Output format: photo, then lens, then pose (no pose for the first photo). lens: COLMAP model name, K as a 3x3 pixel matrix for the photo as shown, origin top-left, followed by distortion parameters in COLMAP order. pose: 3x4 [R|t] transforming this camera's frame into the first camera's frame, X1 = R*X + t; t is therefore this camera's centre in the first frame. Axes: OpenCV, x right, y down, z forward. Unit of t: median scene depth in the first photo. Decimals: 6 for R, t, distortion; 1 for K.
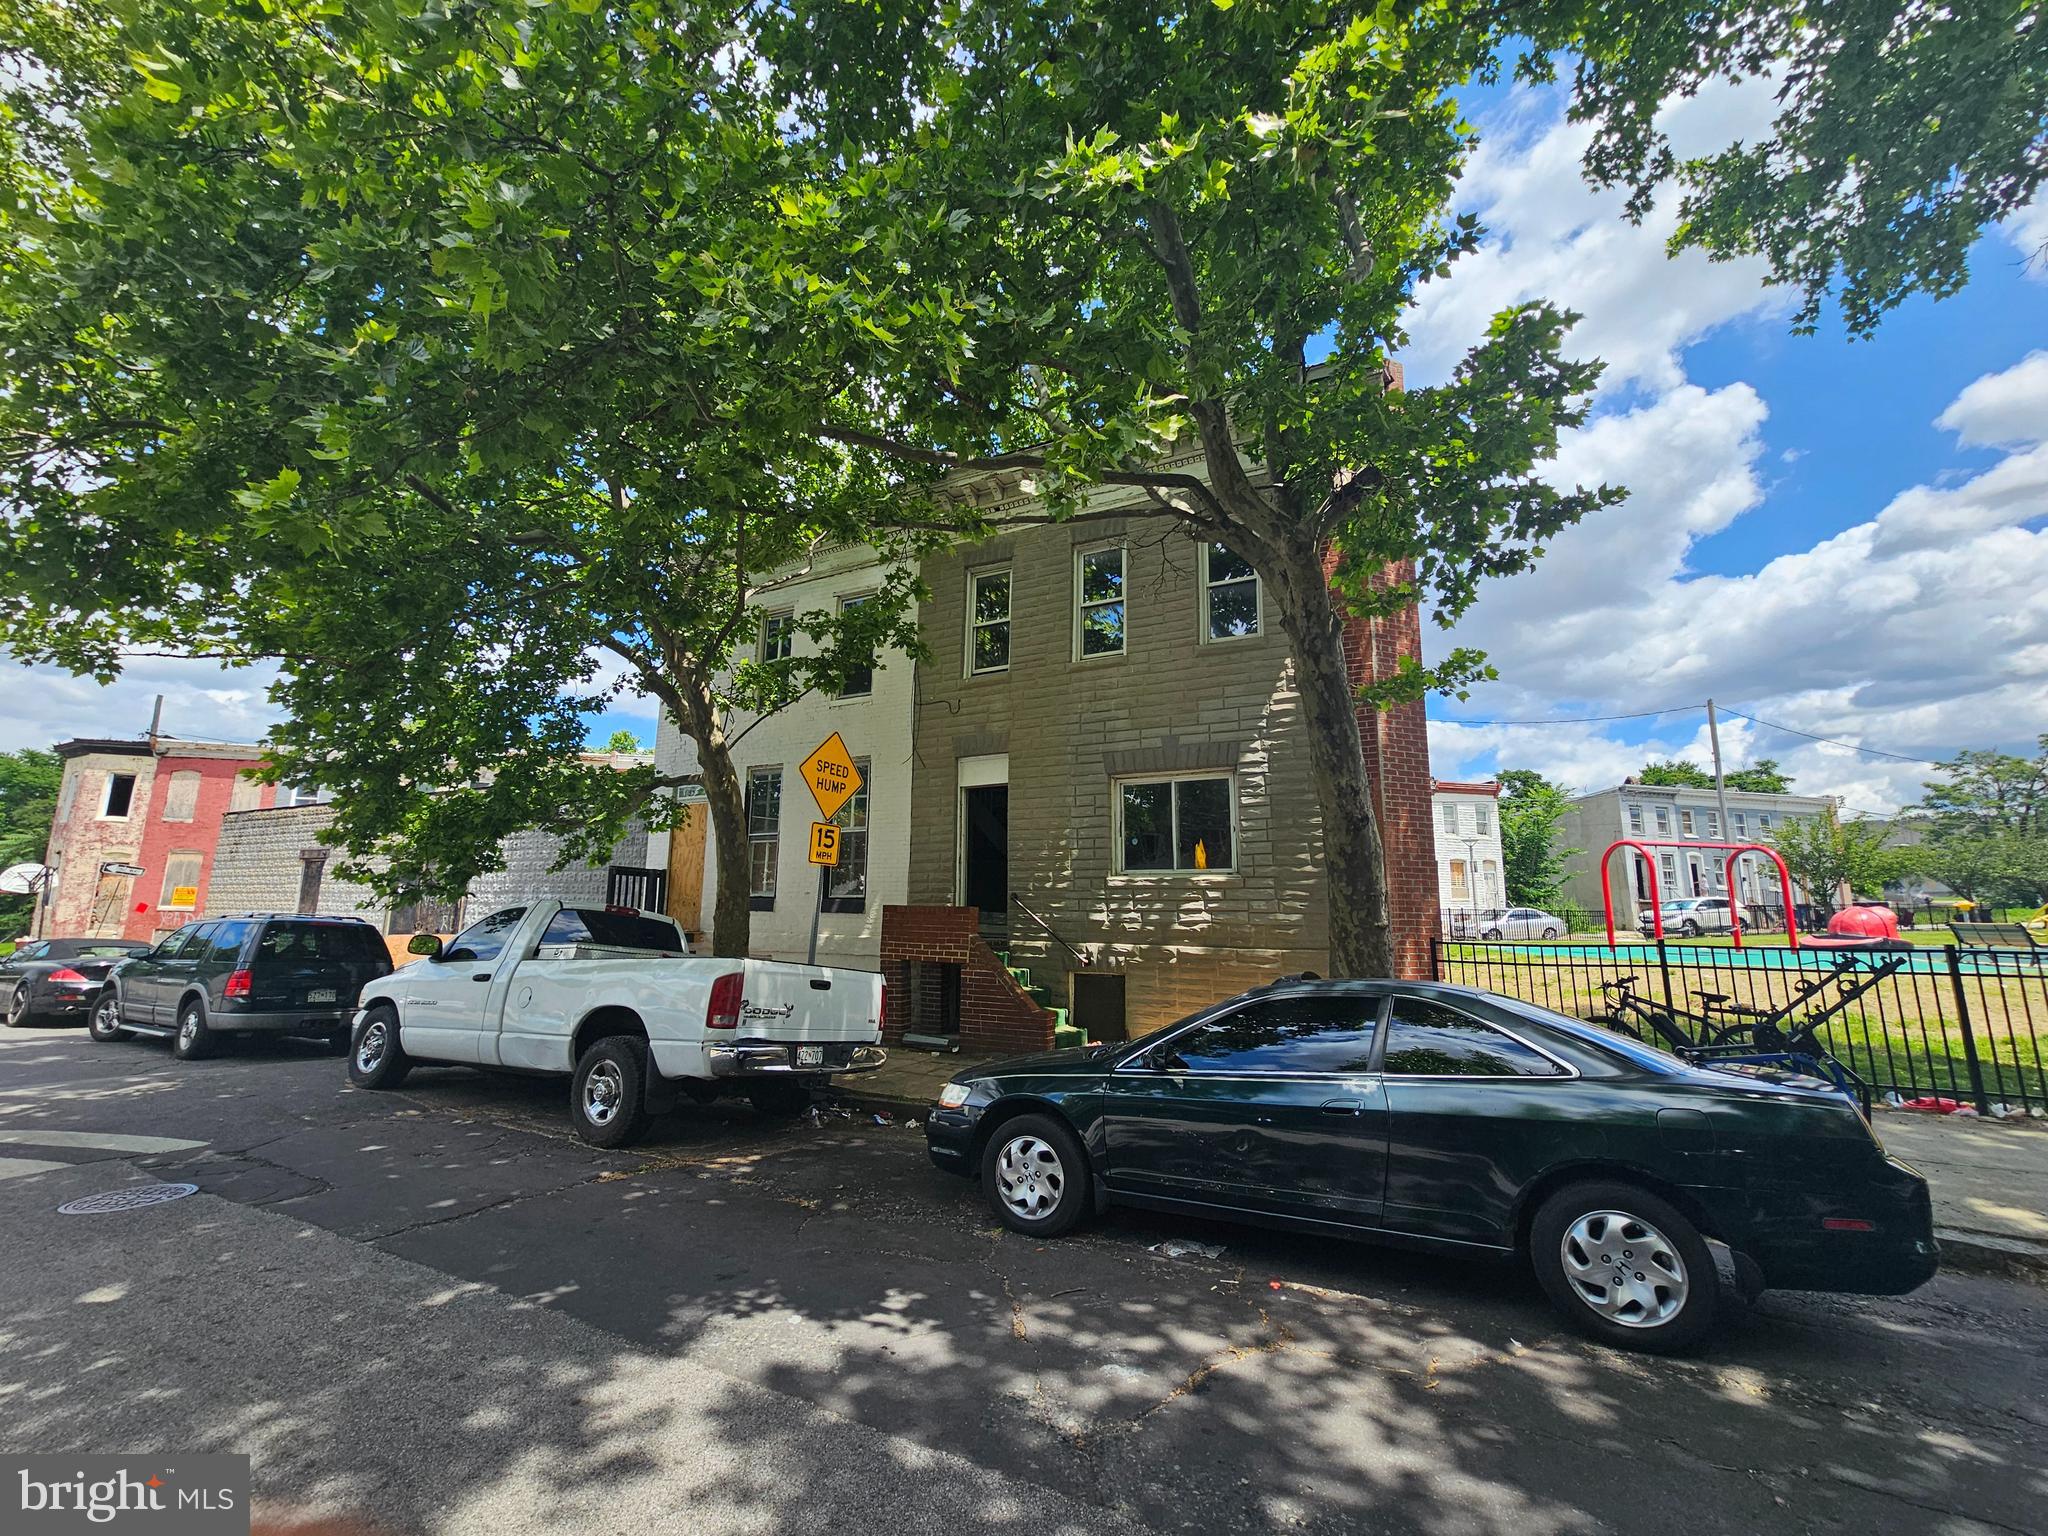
lens RADIAL K [[829.9, 0, 1022.7], [0, 829.9, 764.3], [0, 0, 1]] dist [-0.000284, 0.000000]
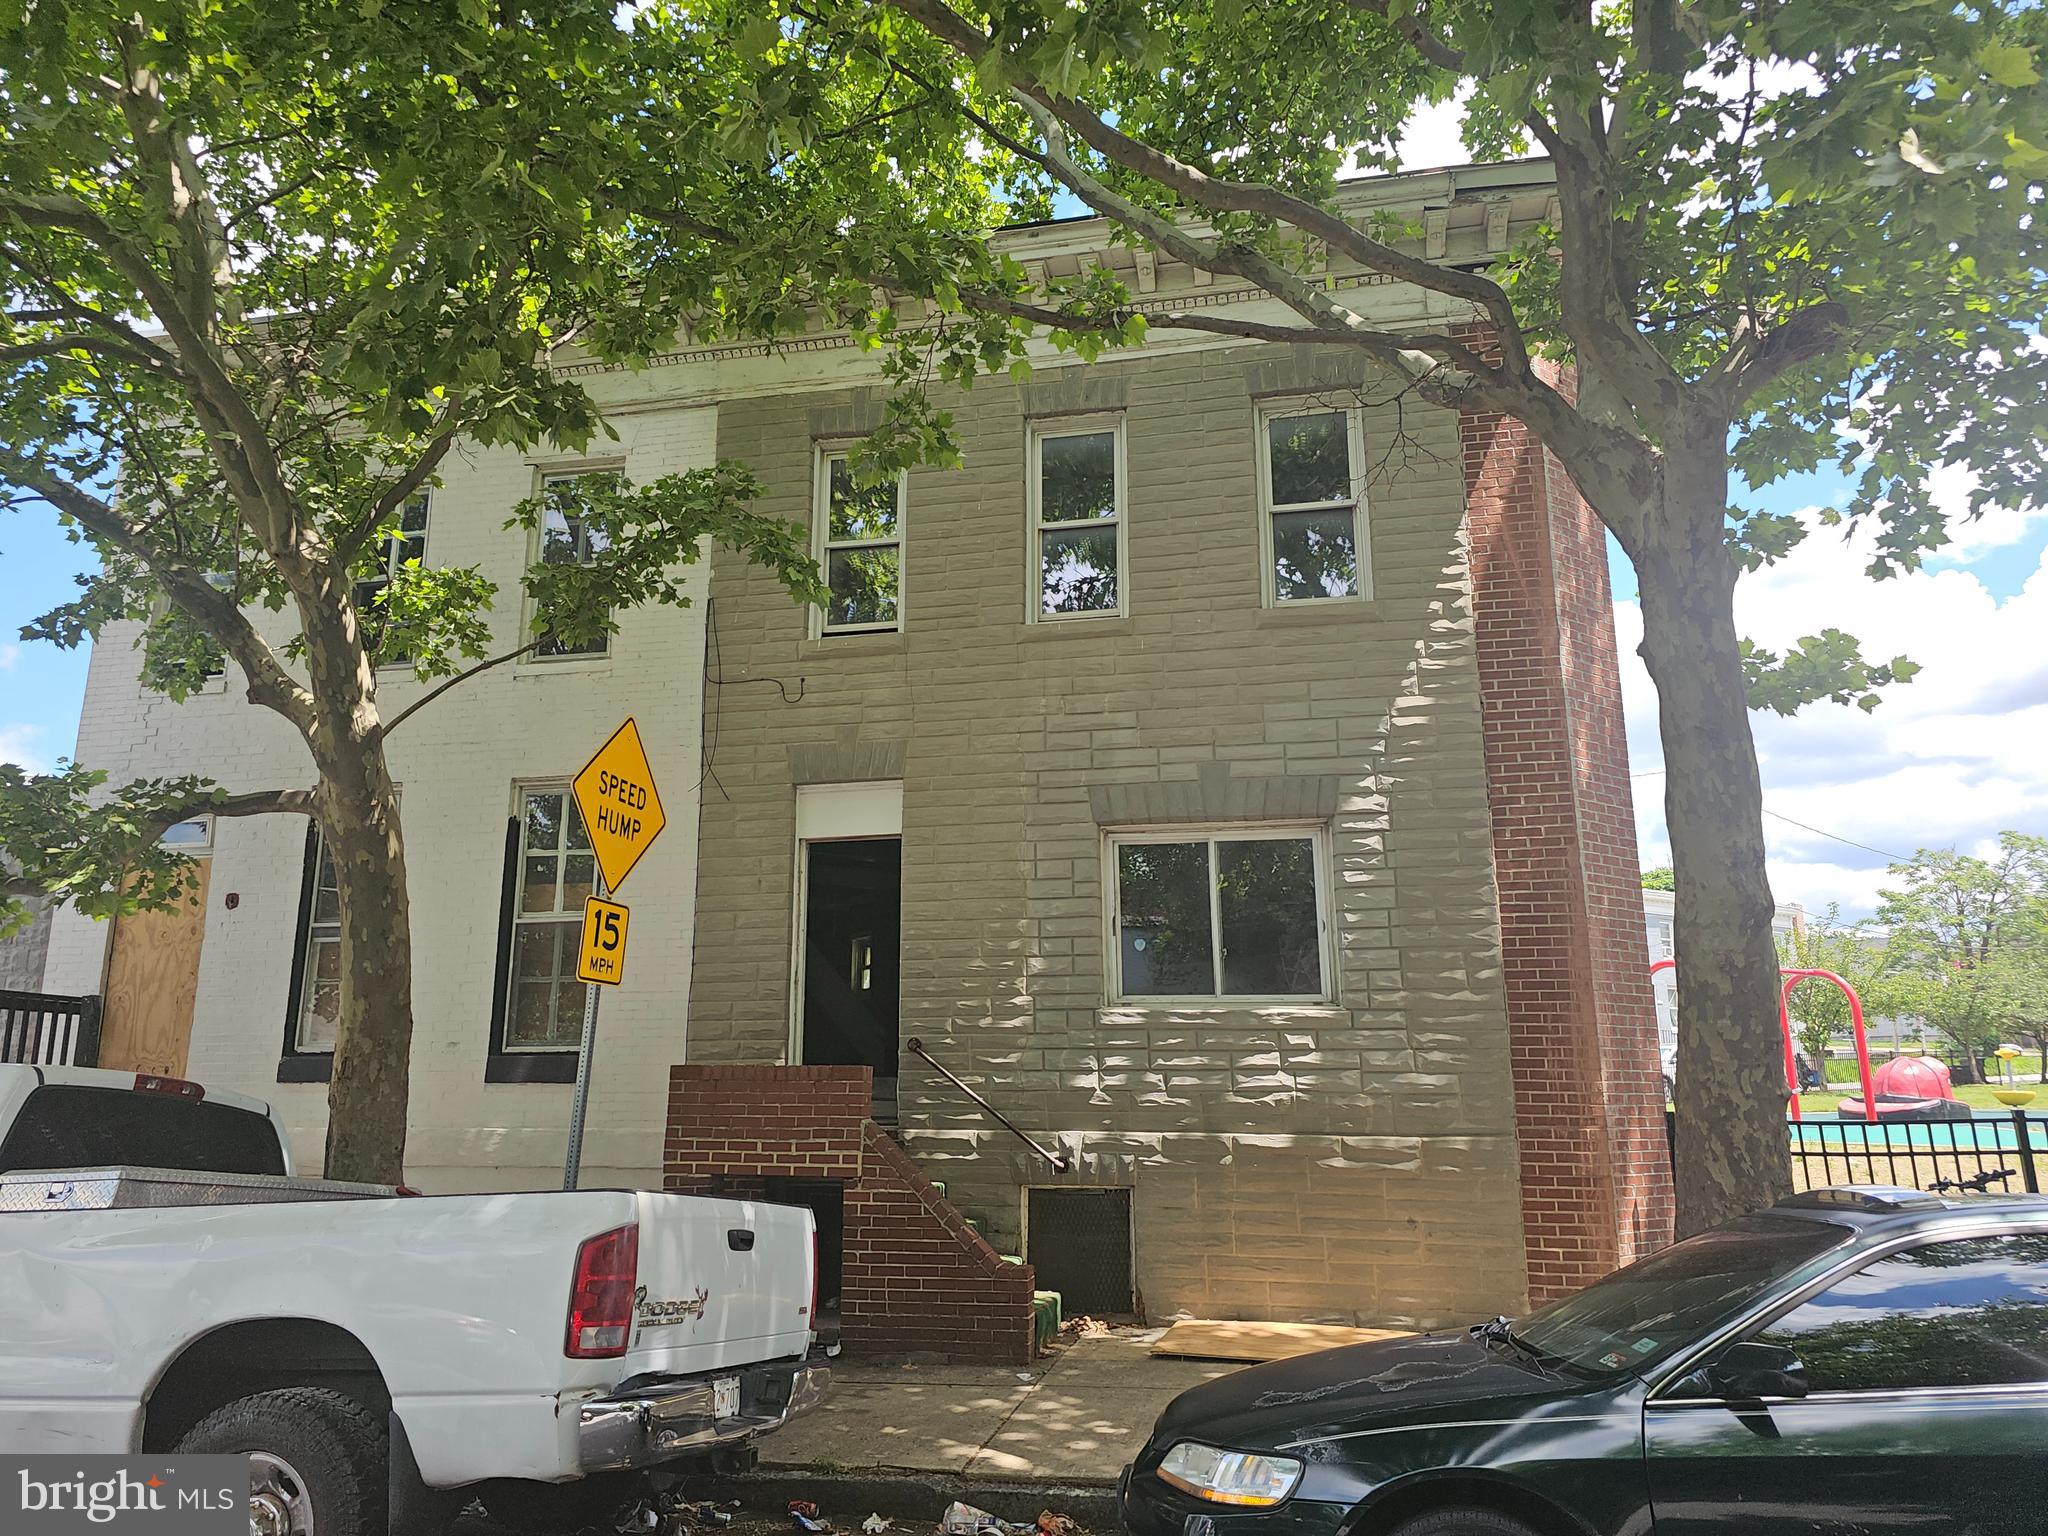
lens RADIAL K [[1356.4, 0, 1025.2], [0, 1356.4, 766.3], [0, 0, 1]] dist [0.032978, -0.011332]
pose [[0.961455, 0.049942, 0.270389, -0.204145], [-0.038053, 0.998072, -0.049039, 0.020630], [-0.272317, 0.036859, 0.961501, 0.136521]]
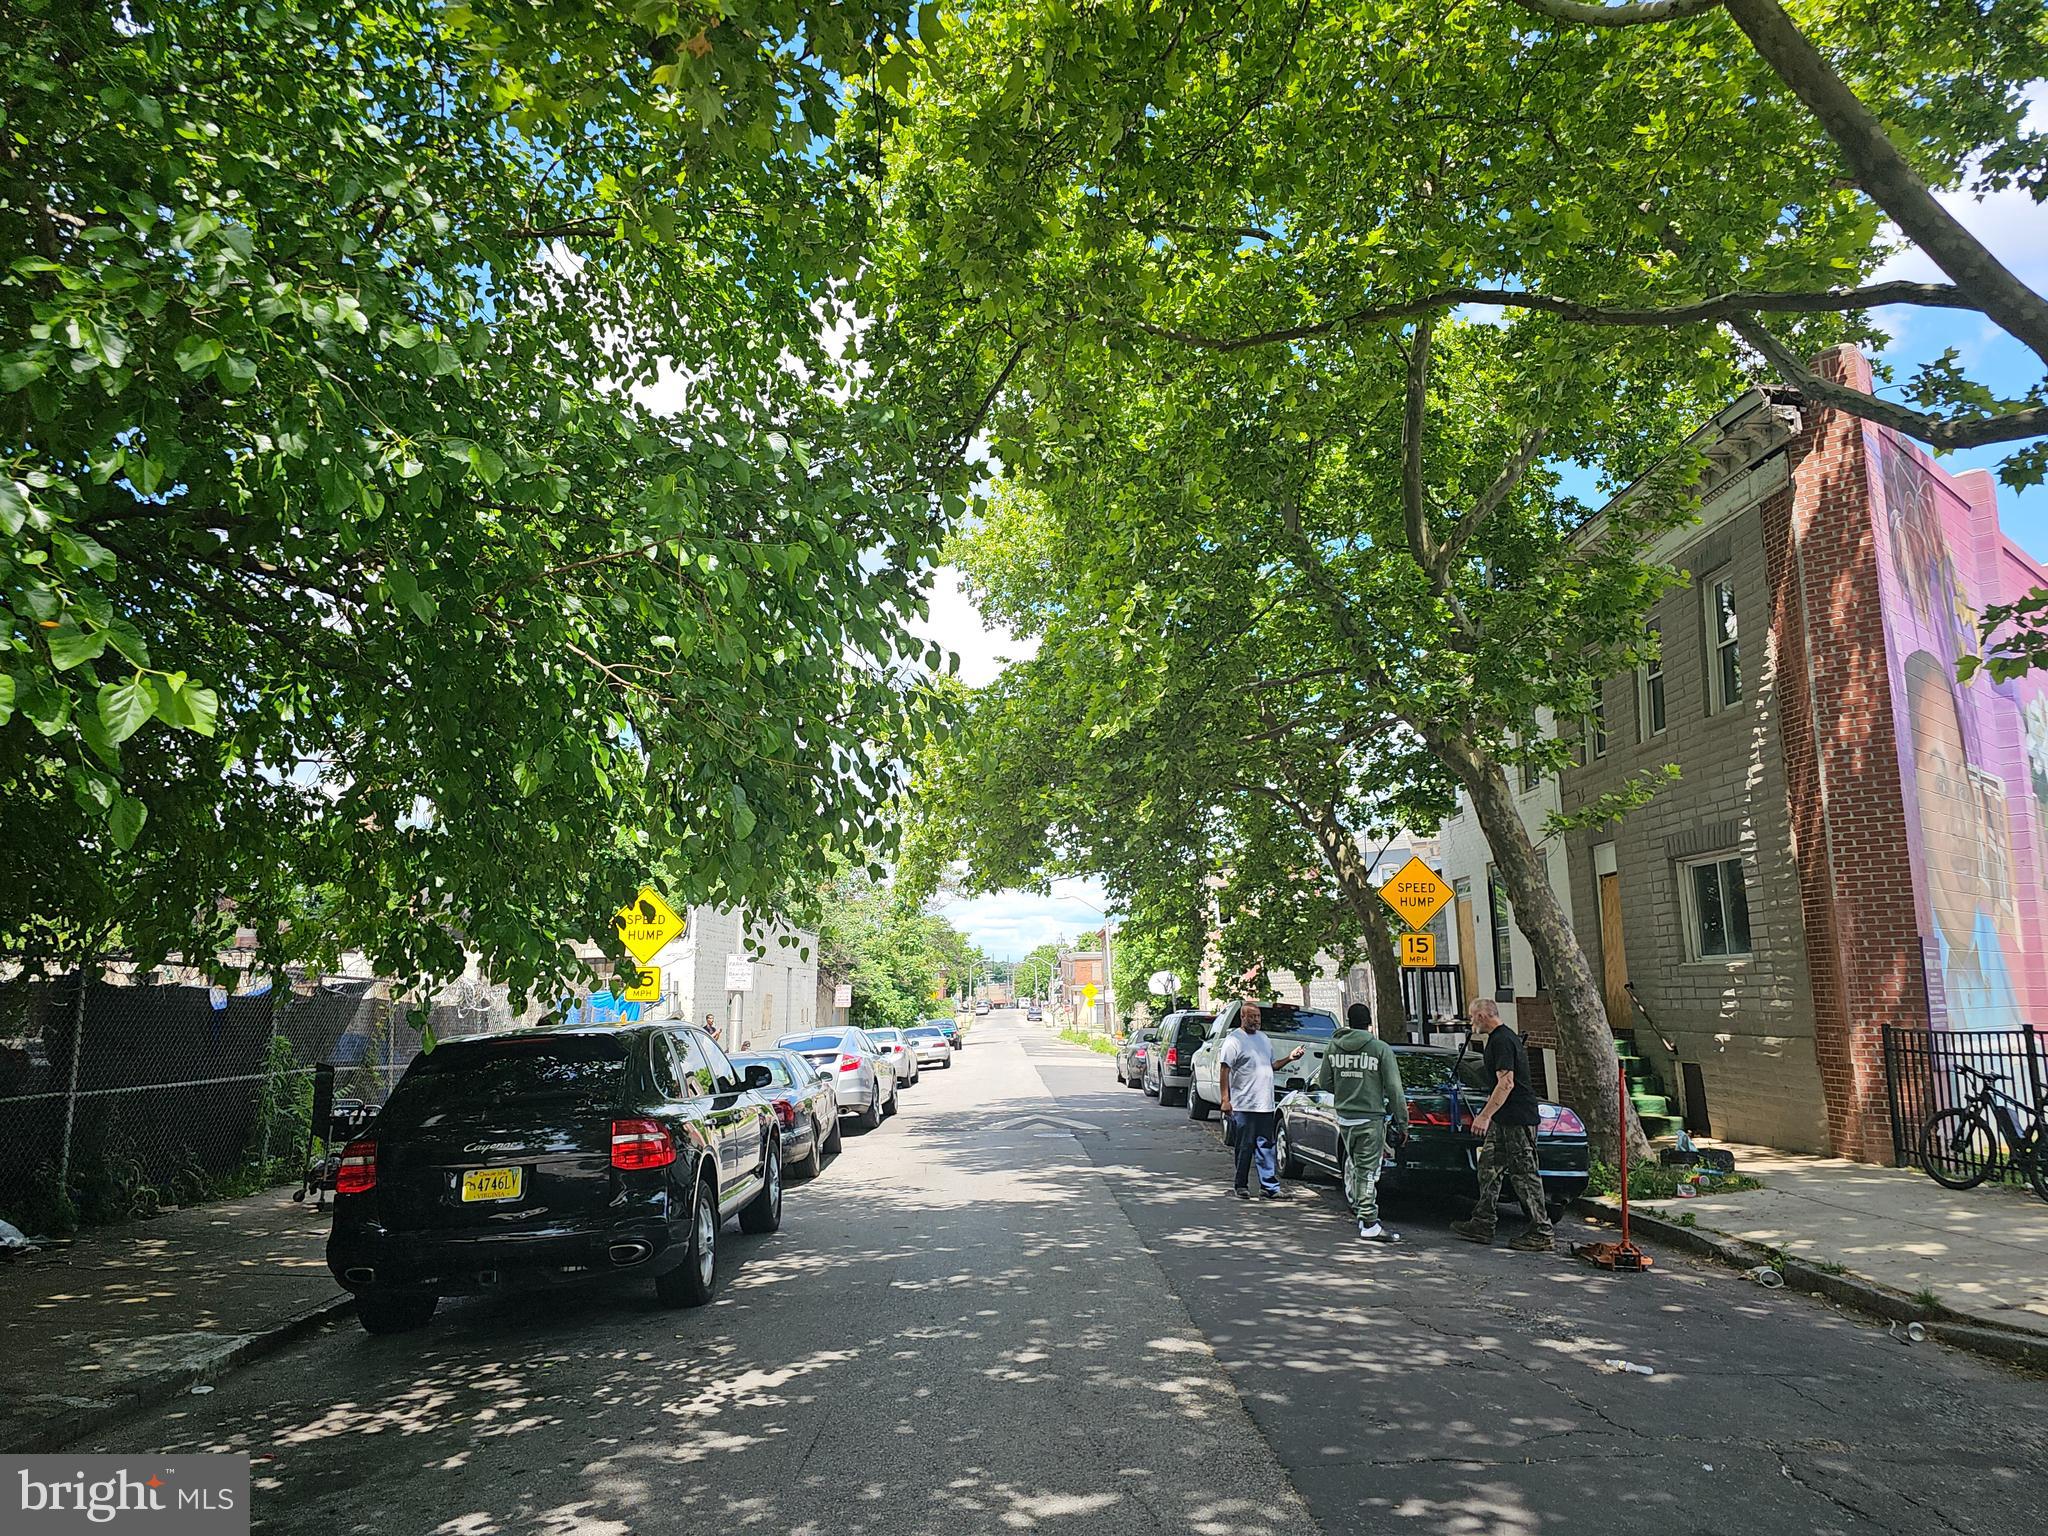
lens RADIAL K [[1356.4, 0, 1023.3], [0, 1356.4, 771.8], [0, 0, 1]] dist [0.032978, -0.011332]
pose [[0.484933, -0.162069, -0.859403, 1.188439], [0.174448, 0.980856, -0.086538, -0.085803], [0.856976, -0.107956, 0.503922, -0.472553]]
